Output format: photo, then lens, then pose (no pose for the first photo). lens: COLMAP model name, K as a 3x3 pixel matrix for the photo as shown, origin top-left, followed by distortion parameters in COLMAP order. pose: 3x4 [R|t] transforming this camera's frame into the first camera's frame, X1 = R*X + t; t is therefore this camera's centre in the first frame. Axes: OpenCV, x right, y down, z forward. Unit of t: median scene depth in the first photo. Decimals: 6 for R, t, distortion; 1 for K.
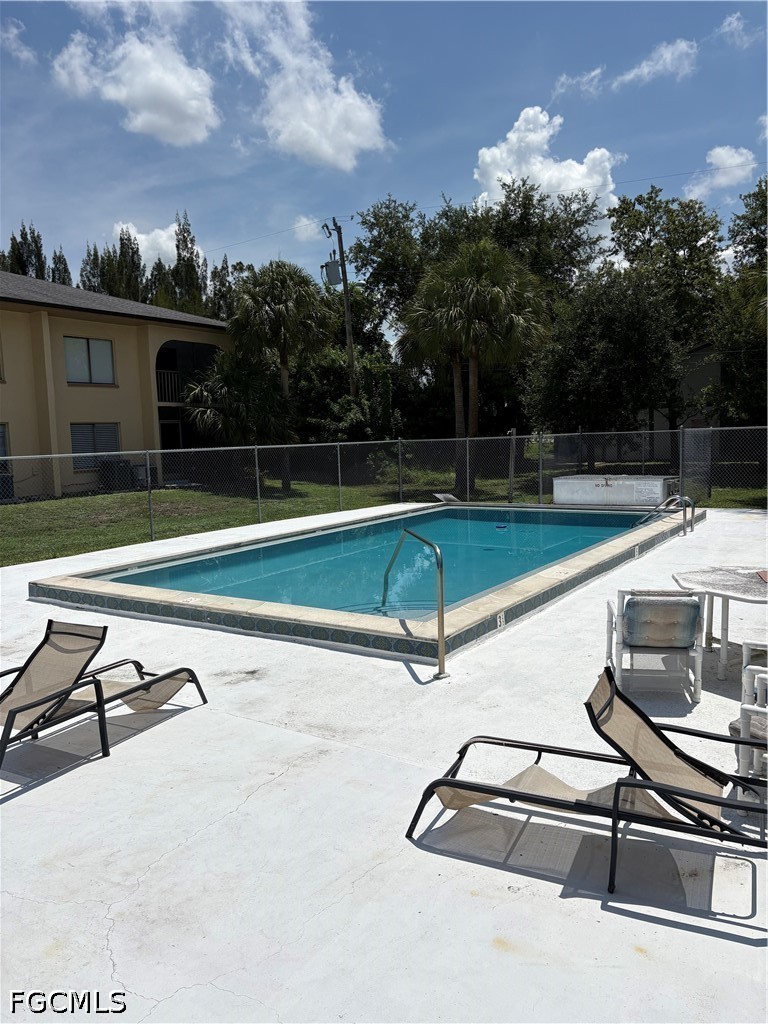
lens RADIAL K [[766.9, 0, 377.1], [0, 766.9, 516.0], [0, 0, 1]] dist [0.065046, -0.069004]
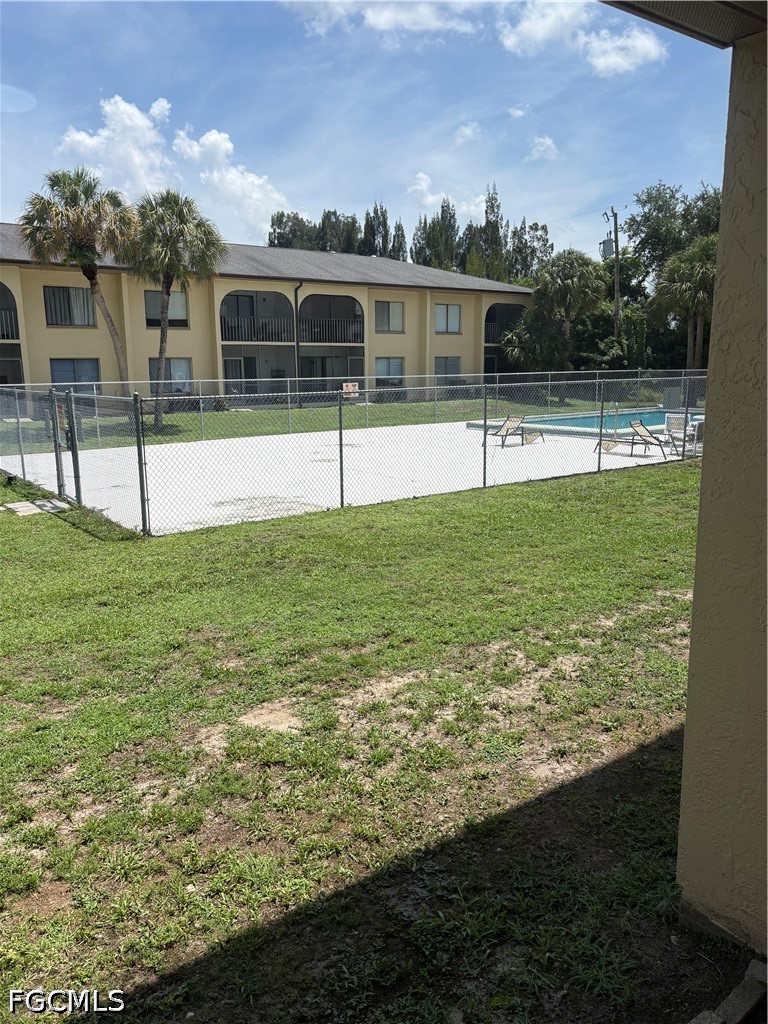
lens RADIAL K [[766.9, 0, 377.1], [0, 766.9, 516.0], [0, 0, 1]] dist [0.065046, -0.069004]
pose [[0.941985, 0.082059, -0.325470, 0.040364], [-0.051775, 0.993573, 0.100657, 0.043078], [0.331638, -0.077966, 0.940179, -0.445955]]
